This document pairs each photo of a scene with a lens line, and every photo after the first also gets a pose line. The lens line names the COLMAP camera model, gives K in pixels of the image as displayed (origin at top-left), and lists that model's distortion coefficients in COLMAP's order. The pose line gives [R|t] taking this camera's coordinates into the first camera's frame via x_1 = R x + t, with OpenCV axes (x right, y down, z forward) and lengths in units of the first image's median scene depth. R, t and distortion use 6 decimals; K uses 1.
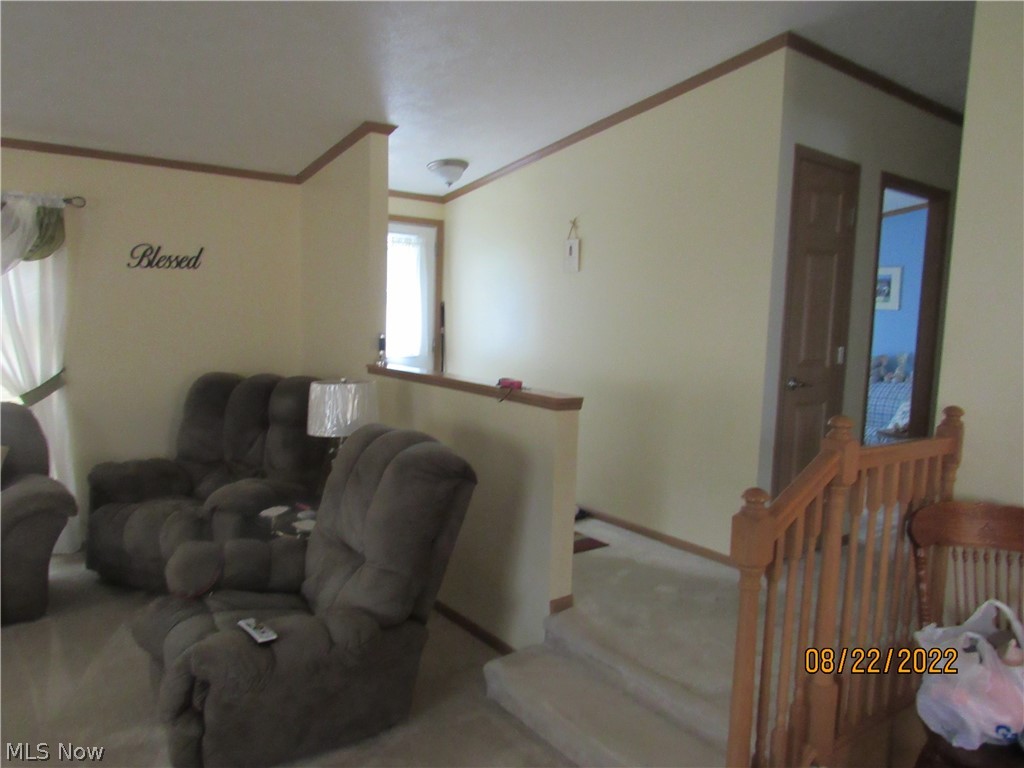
lens RADIAL K [[732.9, 0, 511.5], [0, 732.9, 384.6], [0, 0, 1]] dist [-0.022052, 0.000168]
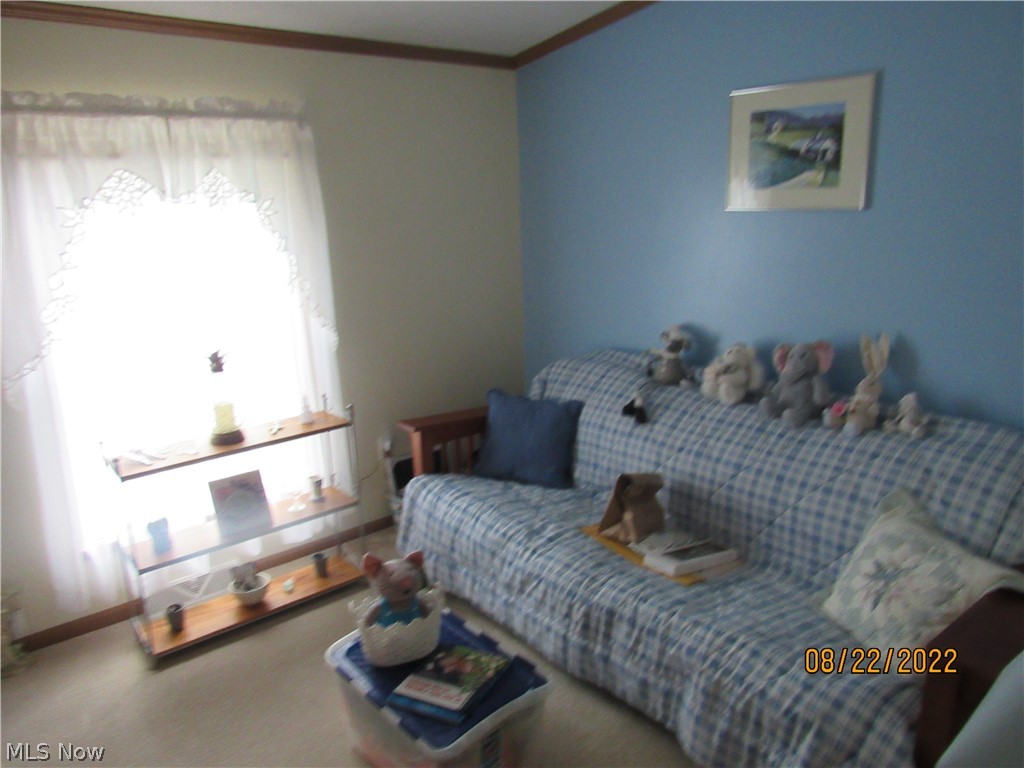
lens RADIAL K [[732.9, 0, 513.4], [0, 732.9, 385.0], [0, 0, 1]] dist [-0.022052, 0.000168]
pose [[0.997146, -0.069302, 0.029936, 0.356716], [0.064274, 0.987364, 0.144847, -0.082116], [-0.039596, -0.142510, 0.989001, 0.667615]]
